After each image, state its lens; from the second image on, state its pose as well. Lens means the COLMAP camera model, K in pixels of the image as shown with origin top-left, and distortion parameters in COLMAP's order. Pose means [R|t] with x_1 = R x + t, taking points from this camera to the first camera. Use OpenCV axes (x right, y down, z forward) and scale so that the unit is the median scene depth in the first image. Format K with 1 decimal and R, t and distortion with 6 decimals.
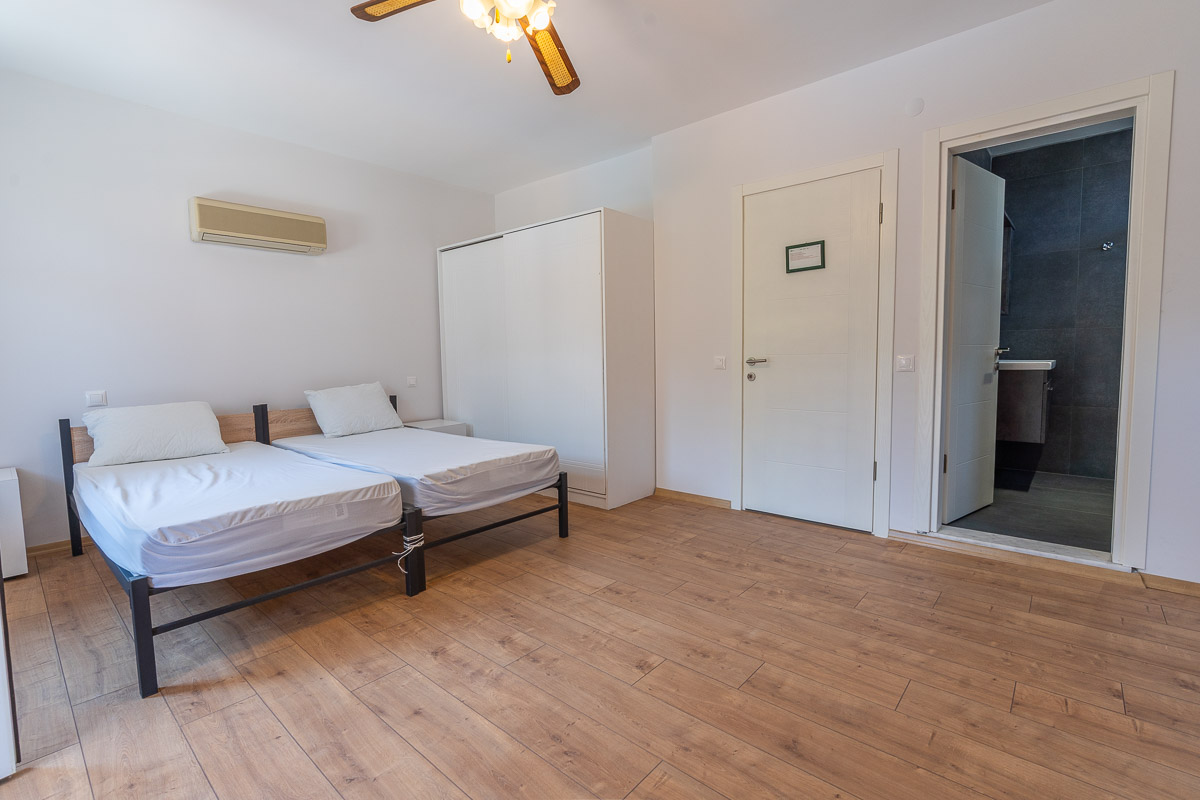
lens RADIAL K [[543.6, 0, 600.0], [0, 543.6, 400.0], [0, 0, 1]] dist [-0.014323, 0.006816]
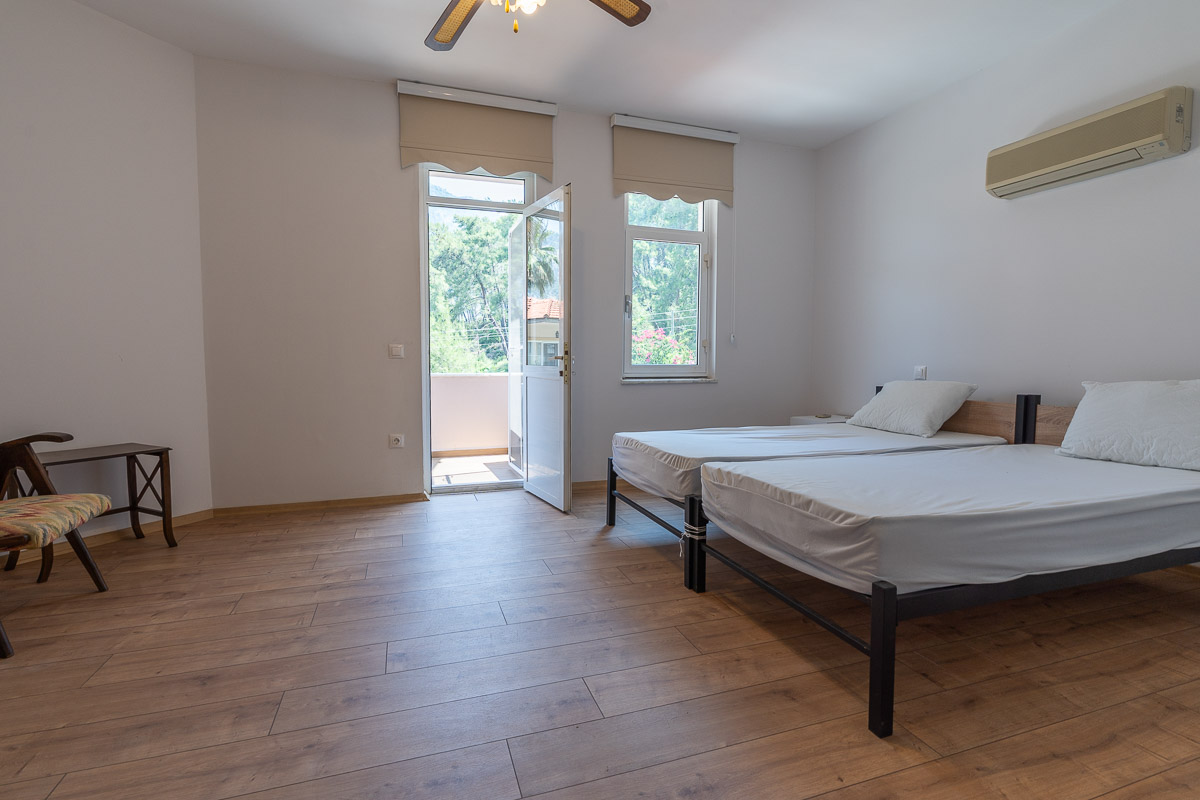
lens RADIAL K [[560.7, 0, 593.0], [0, 560.7, 398.6], [0, 0, 1]] dist [-0.005400, 0.001413]
pose [[-0.500116, 0.075301, -0.862678, 0.686143], [-0.066391, 0.989946, 0.124898, -0.084202], [0.863410, 0.119738, -0.490088, 1.656195]]
